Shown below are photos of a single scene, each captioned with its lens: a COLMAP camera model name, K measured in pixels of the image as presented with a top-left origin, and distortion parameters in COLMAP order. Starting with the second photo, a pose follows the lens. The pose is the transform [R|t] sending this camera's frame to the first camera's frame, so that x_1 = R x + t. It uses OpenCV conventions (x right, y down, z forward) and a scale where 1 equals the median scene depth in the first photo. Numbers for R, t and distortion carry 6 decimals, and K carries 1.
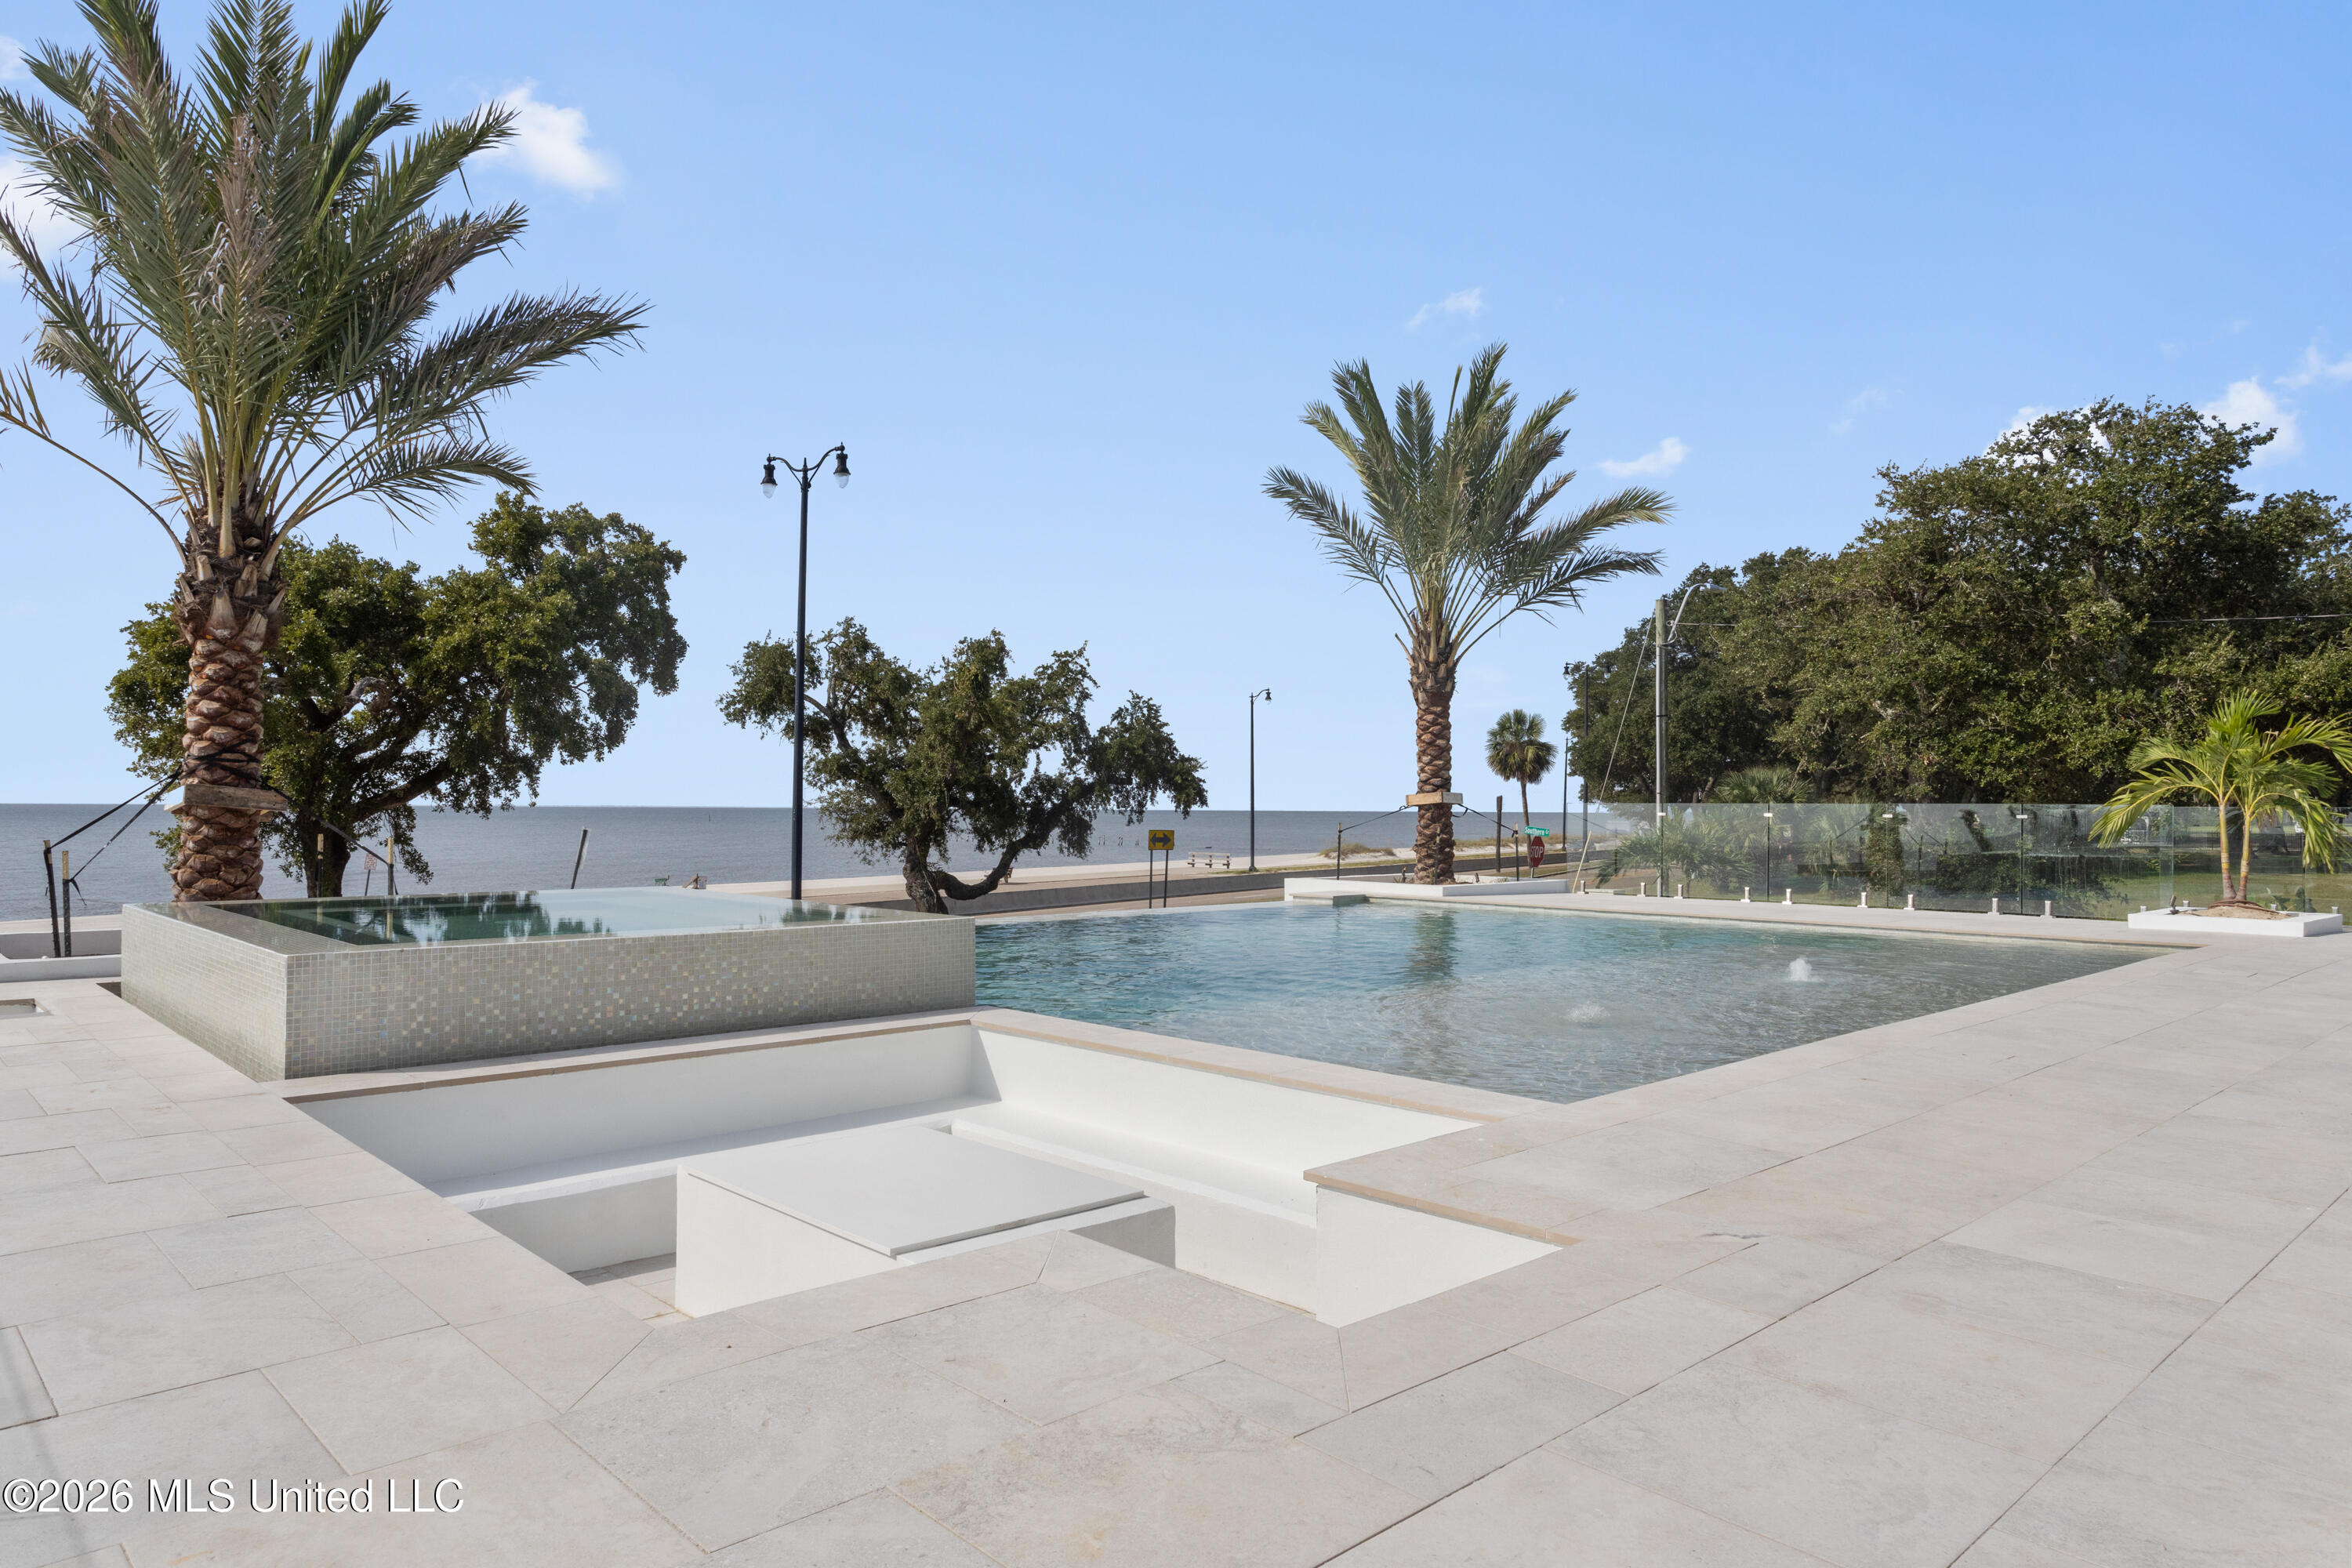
lens RADIAL K [[1474.8, 0, 1185.2], [0, 1474.8, 805.4], [0, 0, 1]] dist [-0.000209, -0.000820]
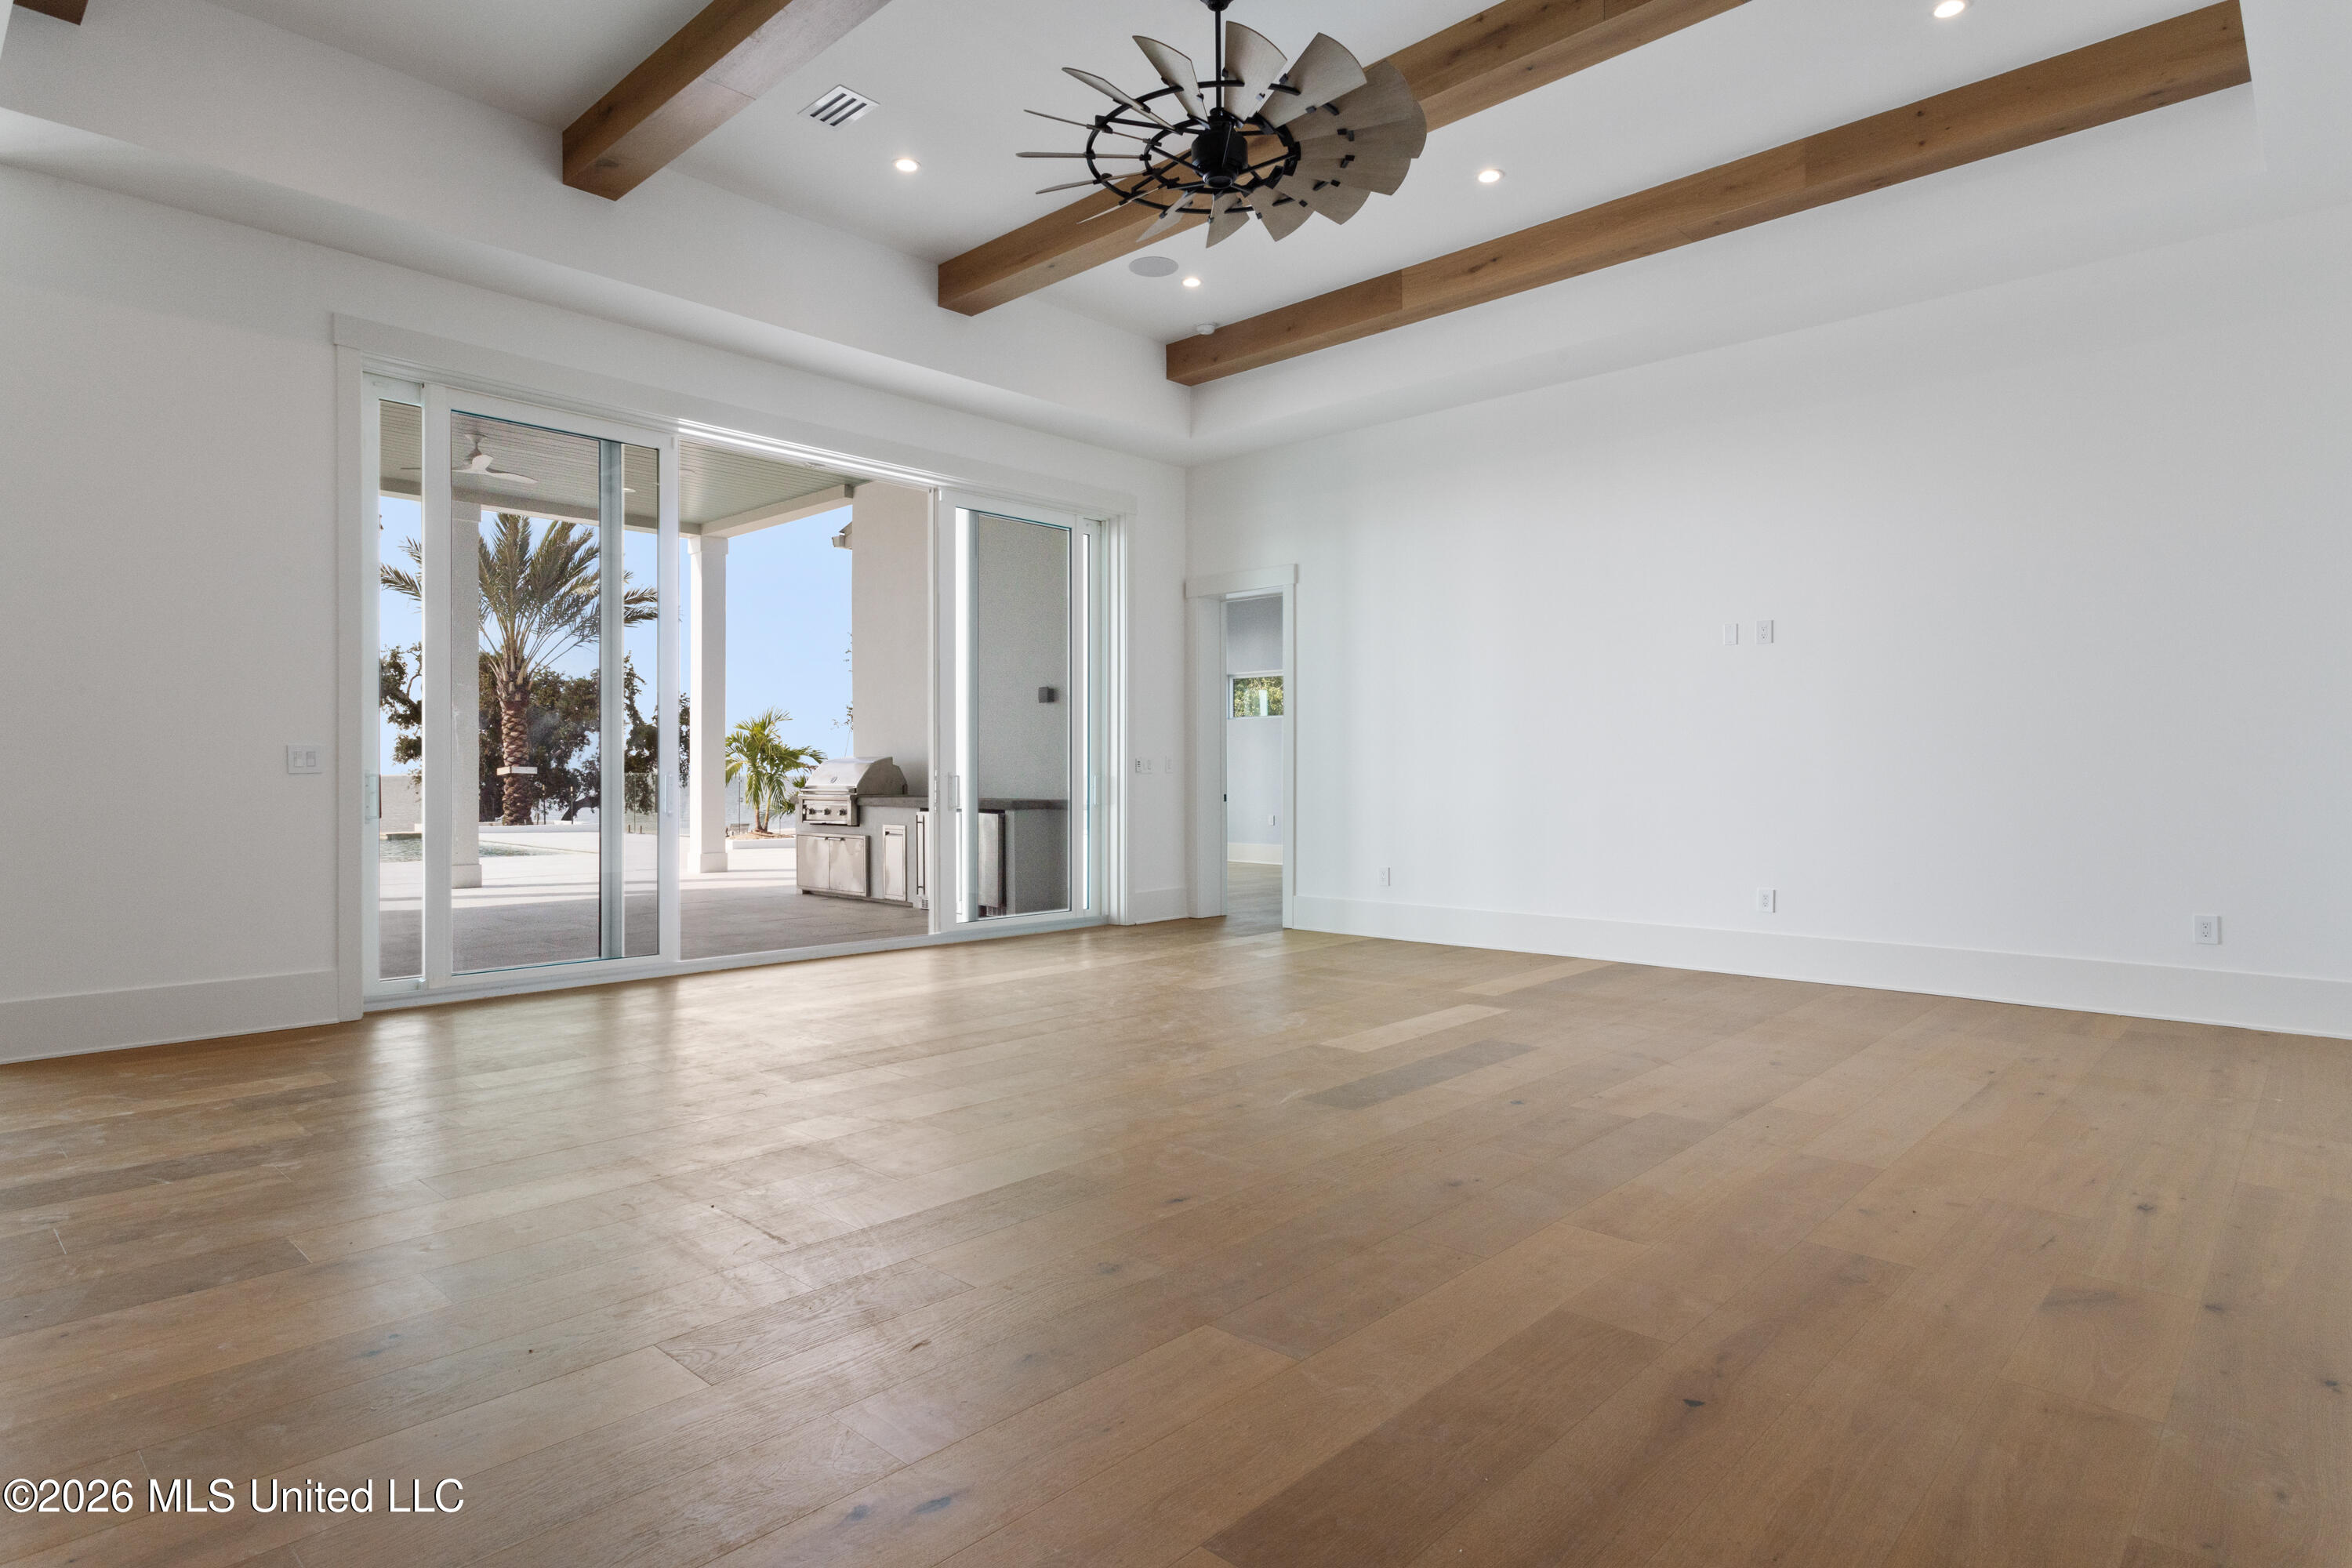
lens RADIAL K [[1257.2, 0, 1170.0], [0, 1257.2, 779.3], [0, 0, 1]] dist [-0.003229, 0.002126]
pose [[0.998185, -0.007407, 0.059771, 0.411387], [0.007019, 0.999953, 0.006689, 0.000299], [-0.059818, -0.006257, 0.998190, -0.179413]]
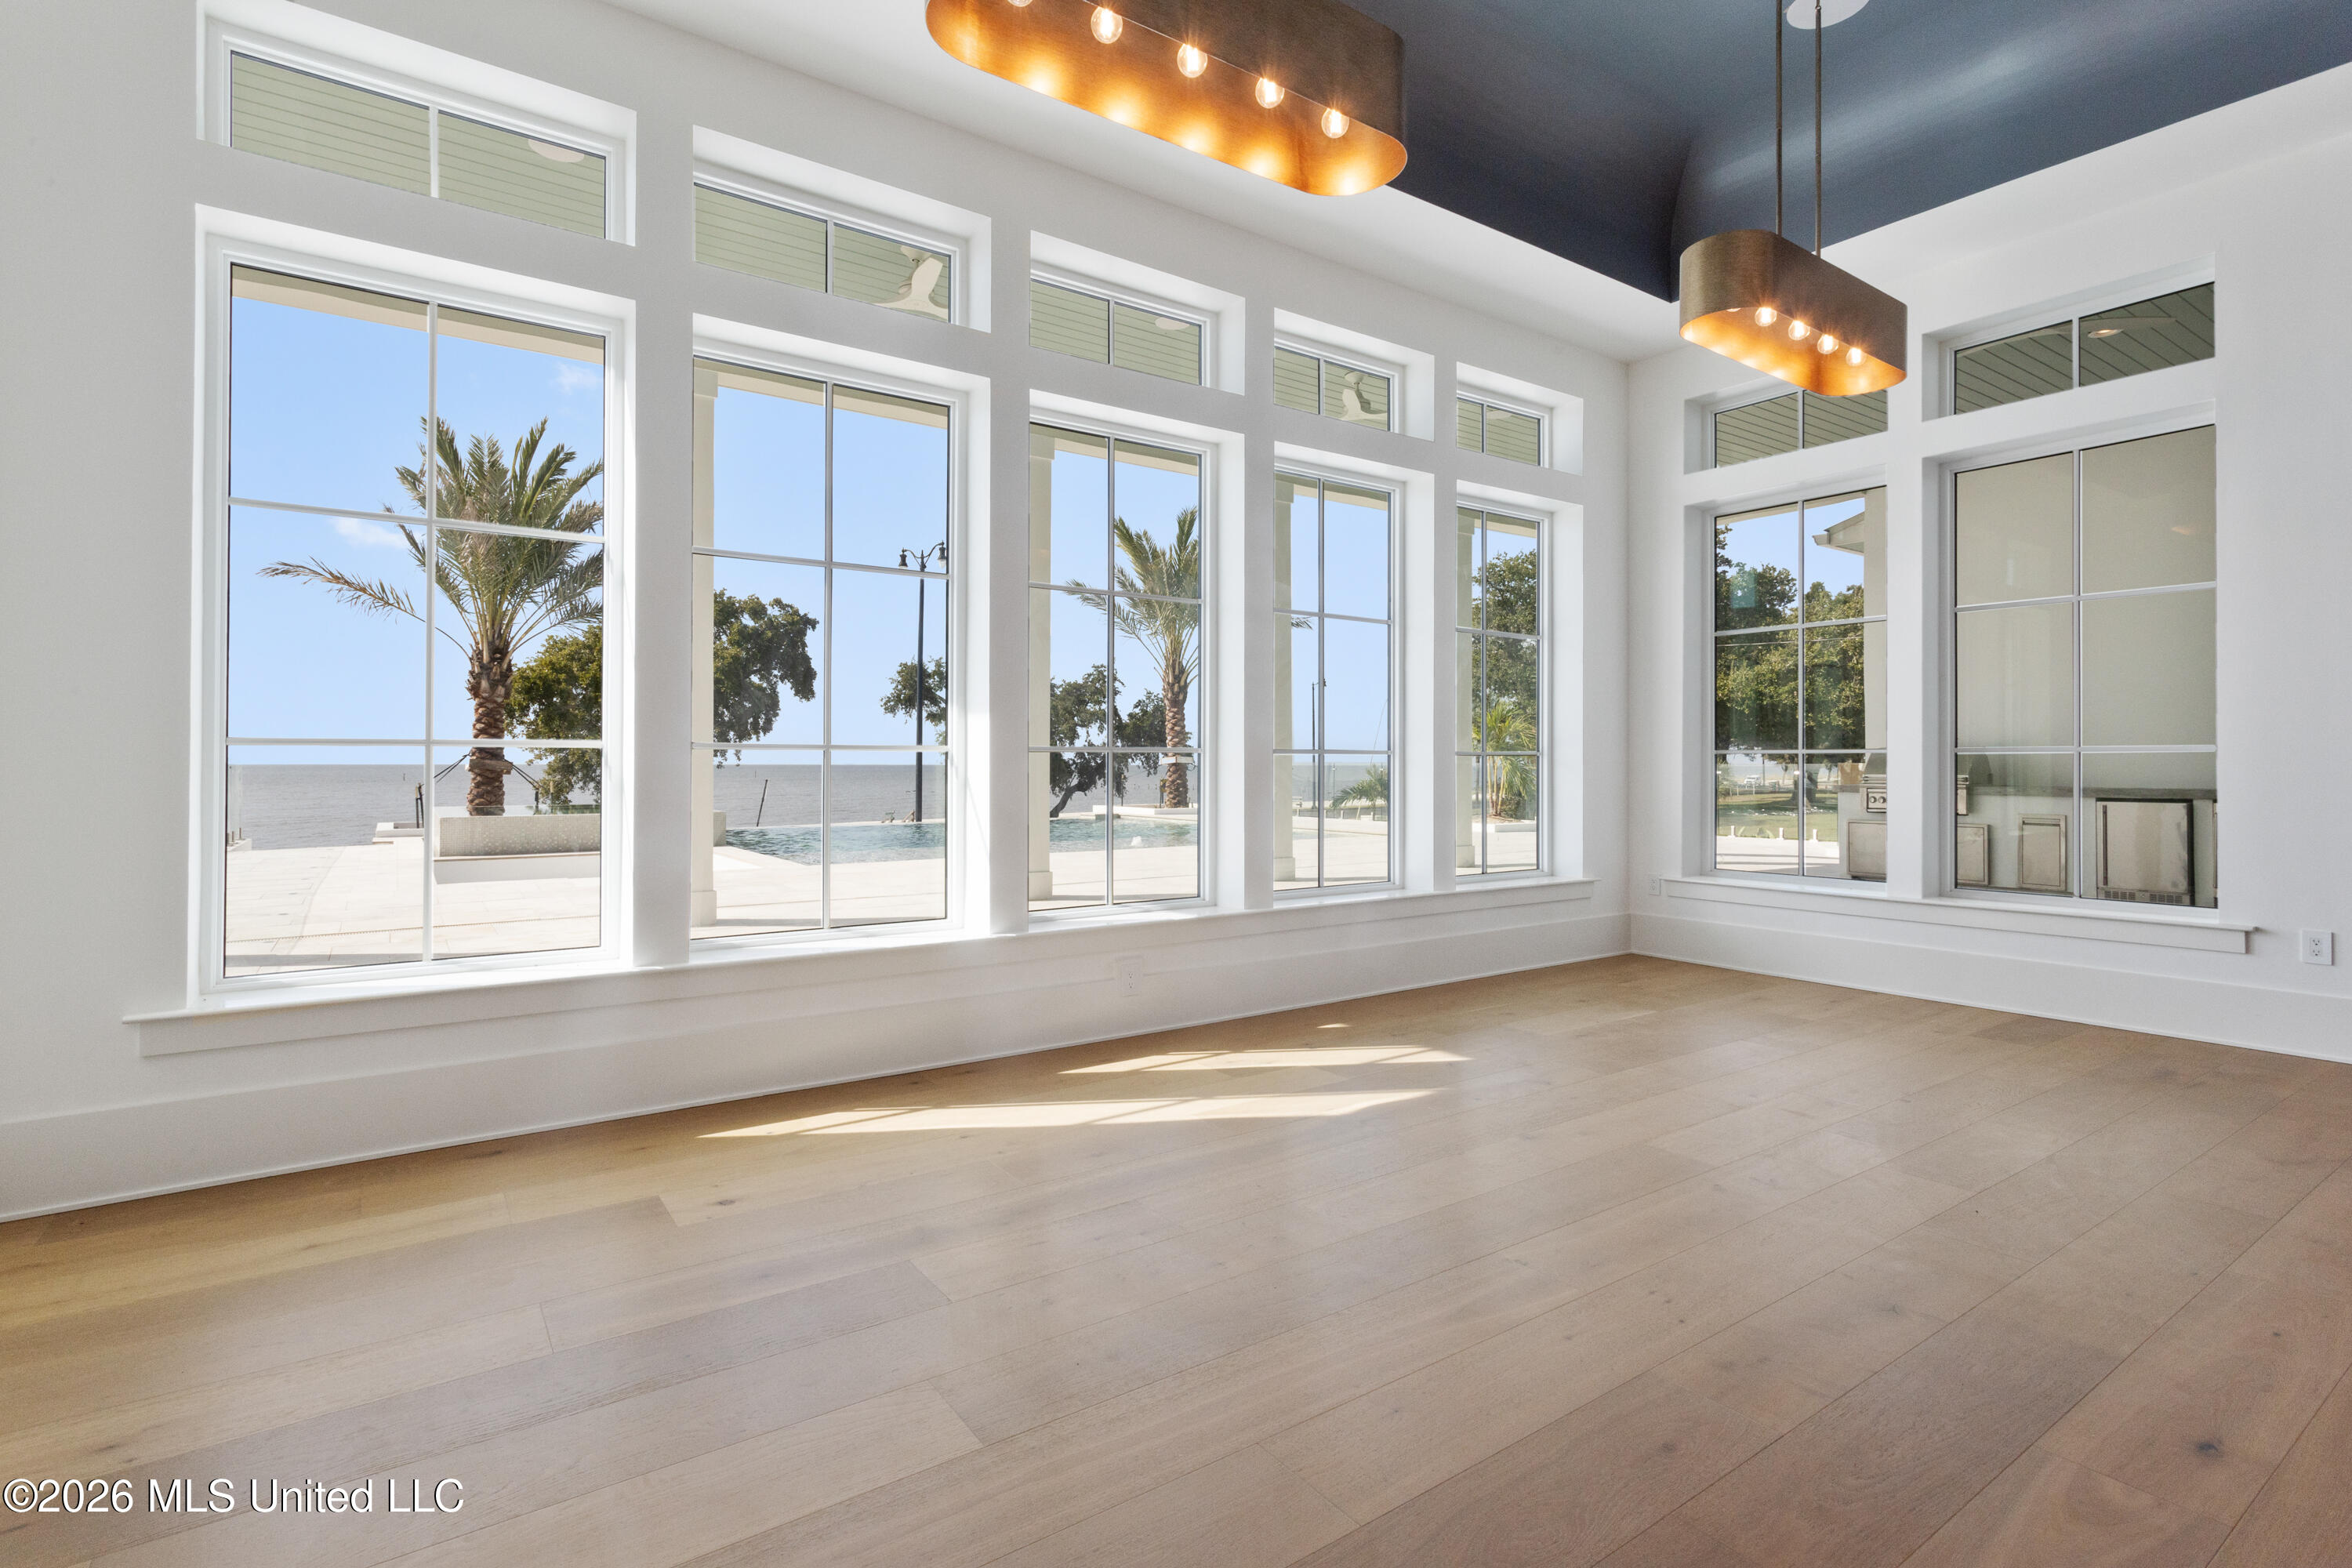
lens RADIAL K [[1104.6, 0, 1178.4], [0, 1104.6, 764.7], [0, 0, 1]] dist [0.000713, 0.001940]
pose [[0.990061, -0.004939, -0.140549, 0.191936], [0.005214, 0.999985, 0.001593, -0.000507], [0.140539, -0.002310, 0.990073, -0.164834]]
